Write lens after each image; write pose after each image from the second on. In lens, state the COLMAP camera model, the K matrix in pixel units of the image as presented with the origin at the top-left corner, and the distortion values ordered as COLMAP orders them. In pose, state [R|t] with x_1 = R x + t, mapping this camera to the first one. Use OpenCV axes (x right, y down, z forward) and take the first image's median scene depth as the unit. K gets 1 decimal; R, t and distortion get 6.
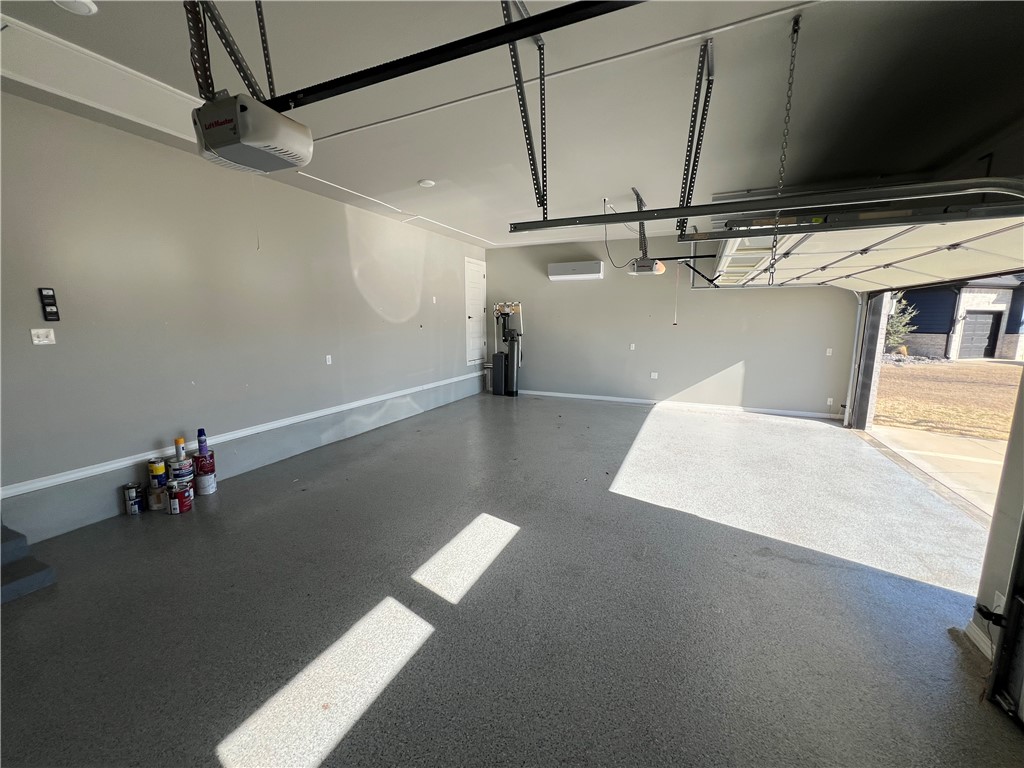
lens RADIAL K [[408.7, 0, 511.7], [0, 408.7, 385.4], [0, 0, 1]] dist [0.001673, 0.000073]
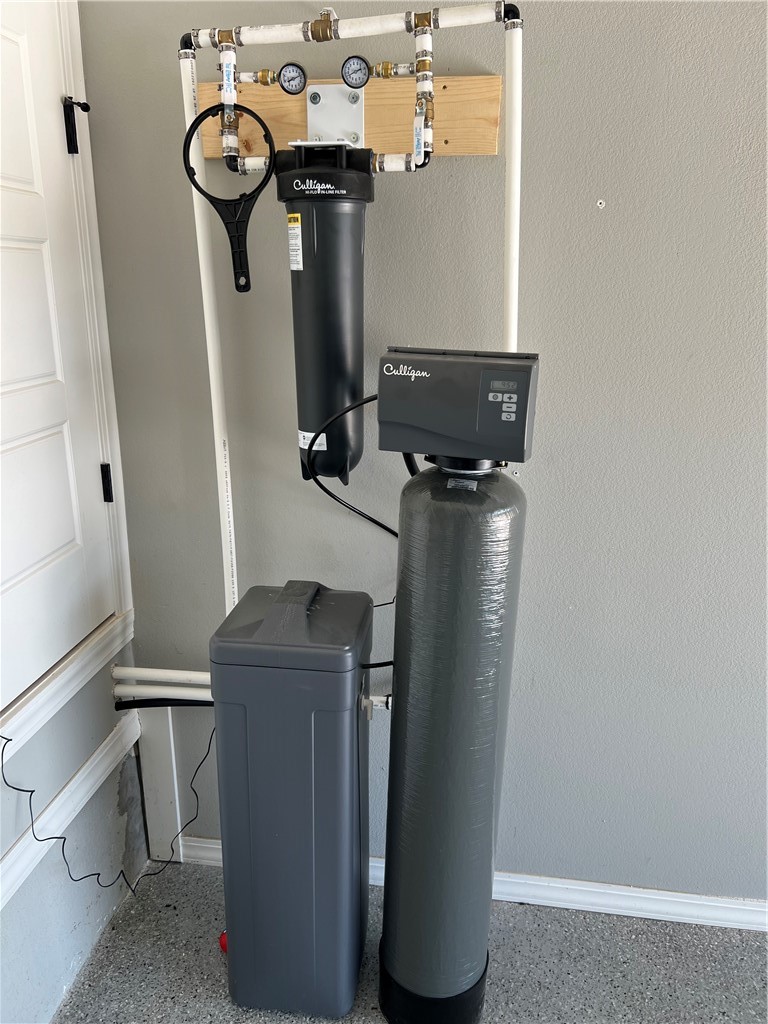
lens RADIAL K [[769.8, 0, 382.7], [0, 769.8, 513.1], [0, 0, 1]] dist [-0.001002, -0.001103]
pose [[0.962477, -0.071988, 0.261642, -0.051674], [0.035750, 0.989405, 0.140714, -0.122631], [-0.269000, -0.126080, 0.954852, 0.823440]]
